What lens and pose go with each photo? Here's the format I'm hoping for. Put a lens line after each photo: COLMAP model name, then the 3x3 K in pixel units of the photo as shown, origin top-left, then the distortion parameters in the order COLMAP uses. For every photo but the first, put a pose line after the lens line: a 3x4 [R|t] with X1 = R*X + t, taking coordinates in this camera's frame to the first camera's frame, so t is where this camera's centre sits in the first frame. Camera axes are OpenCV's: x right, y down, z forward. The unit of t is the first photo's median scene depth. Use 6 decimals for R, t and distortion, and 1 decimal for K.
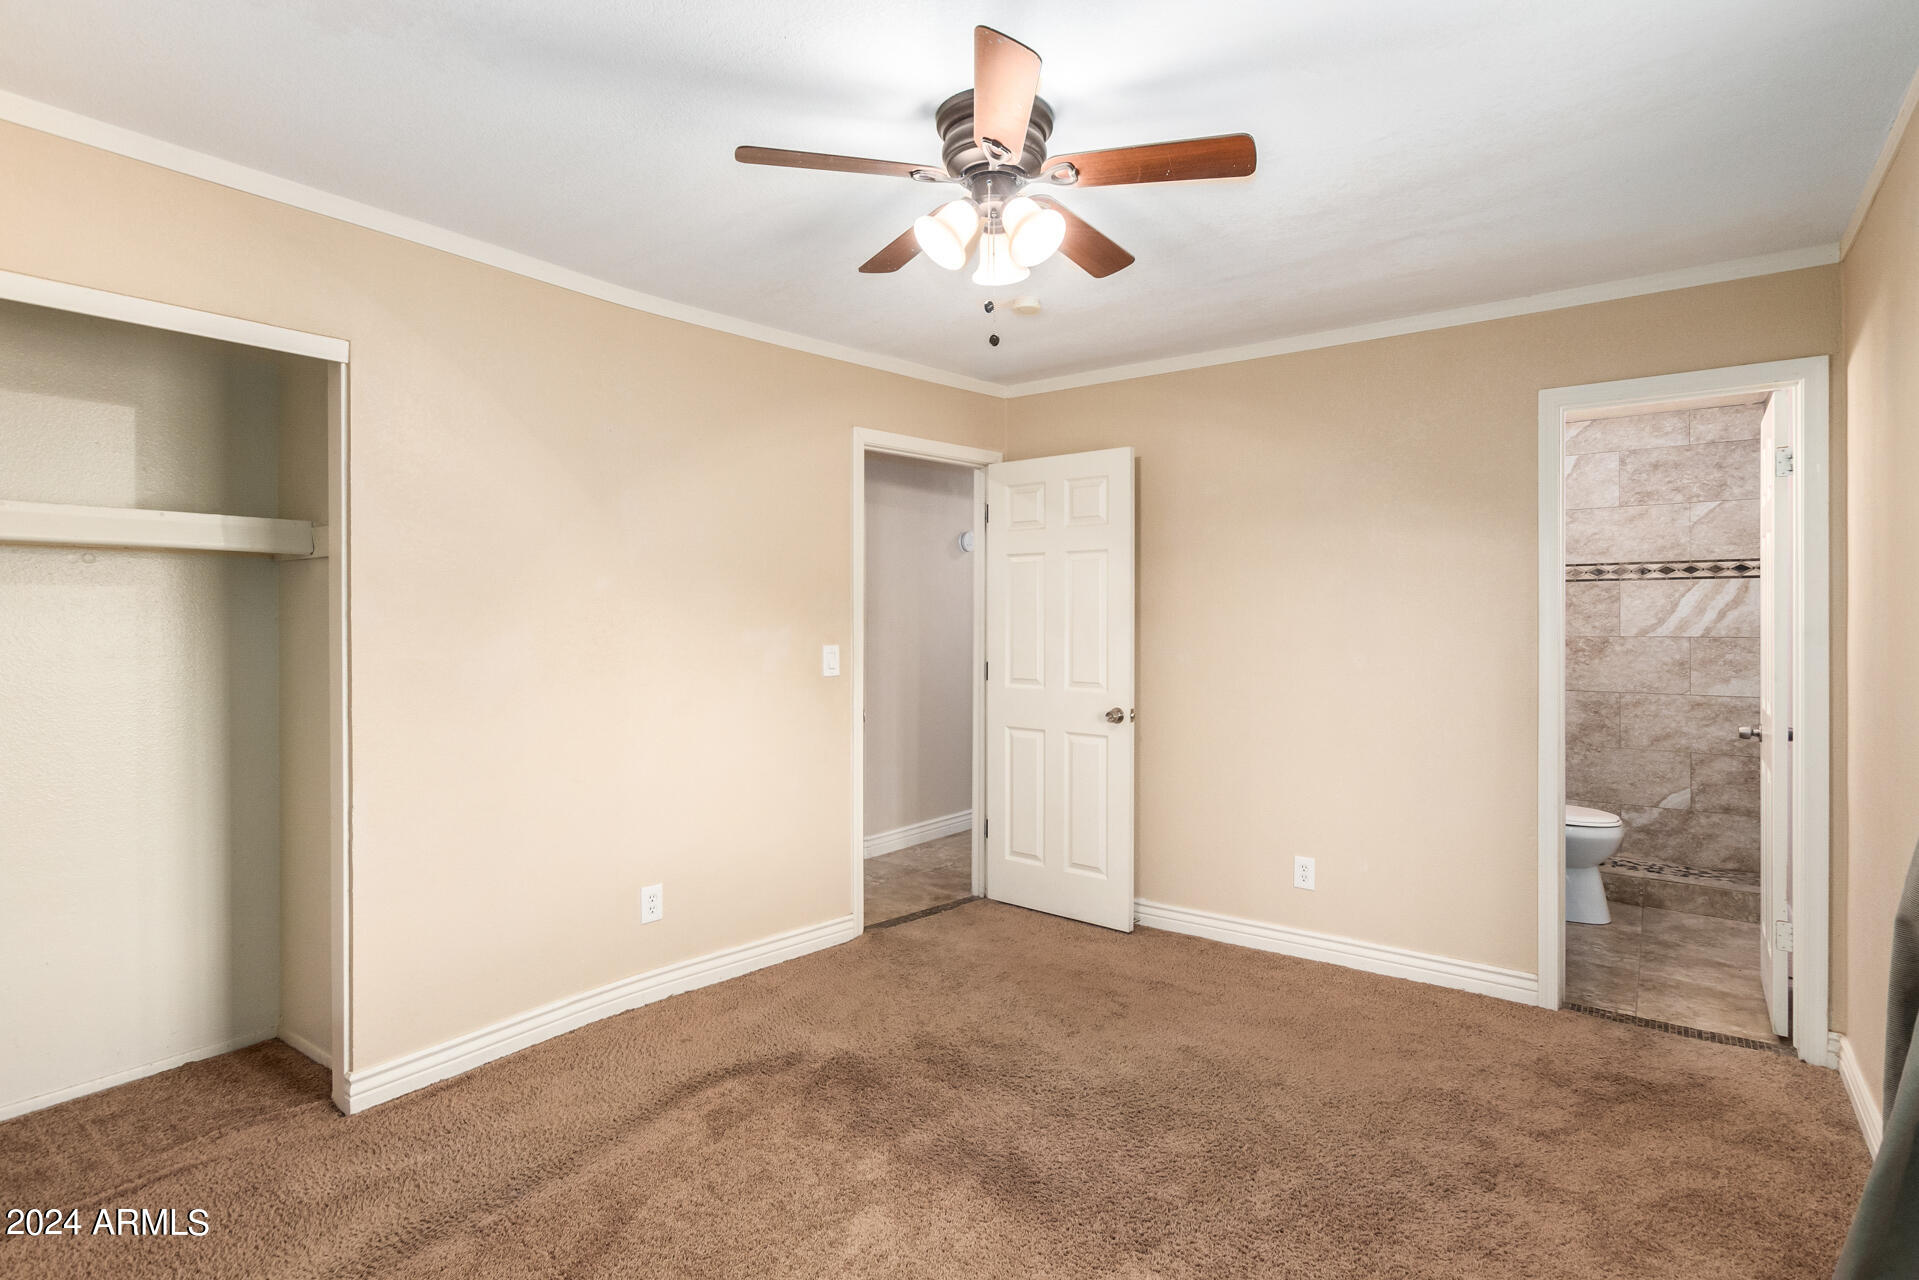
lens RADIAL K [[943.6, 0, 967.8], [0, 943.6, 622.5], [0, 0, 1]] dist [0.012688, -0.002483]
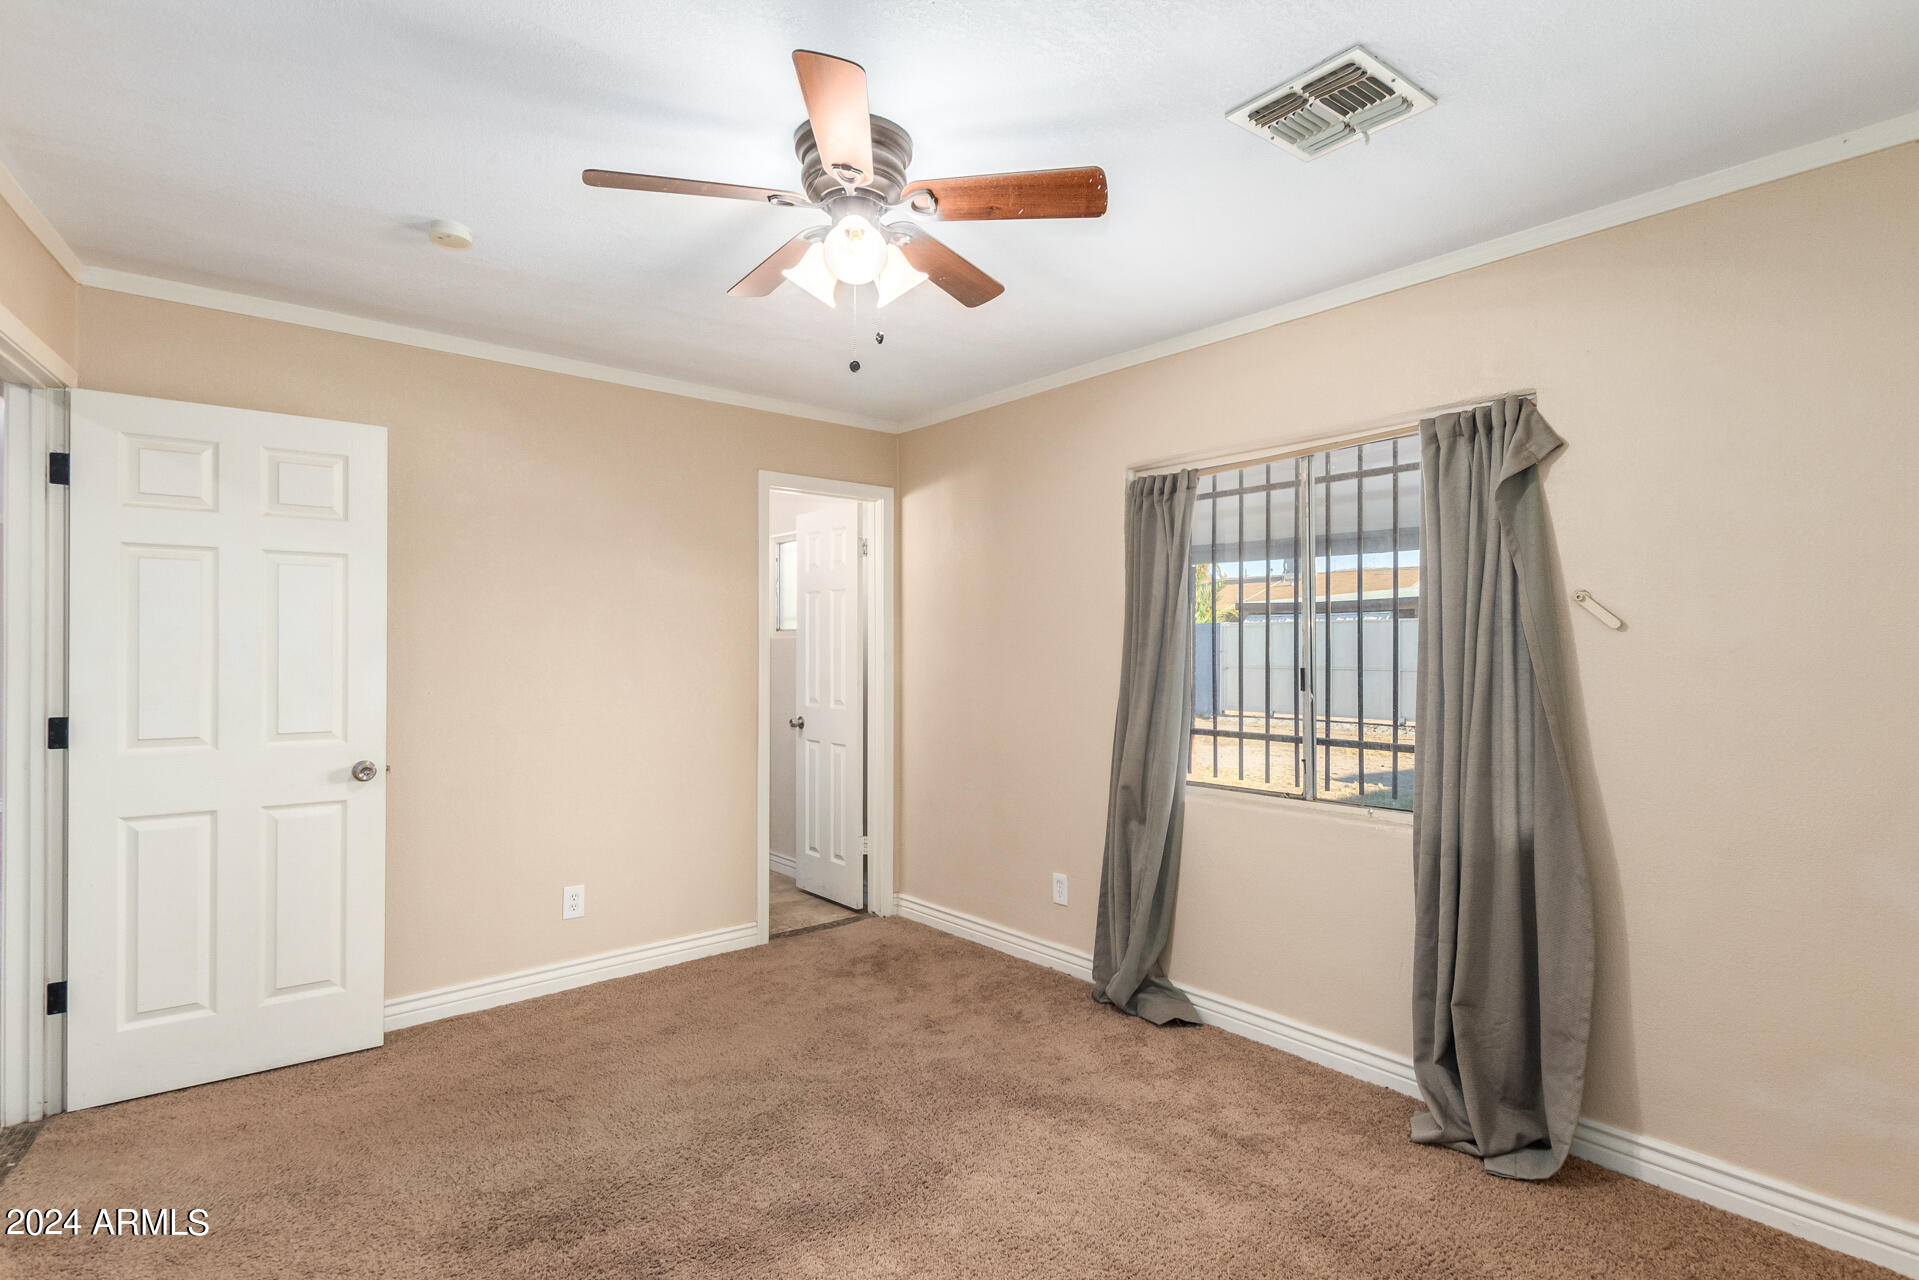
lens RADIAL K [[943.6, 0, 973.7], [0, 943.6, 644.4], [0, 0, 1]] dist [0.012688, -0.002483]
pose [[0.242467, 0.001814, 0.970158, -0.627205], [0.003731, 0.999989, -0.002802, -0.000923], [-0.970152, 0.004299, 0.242458, 0.436231]]
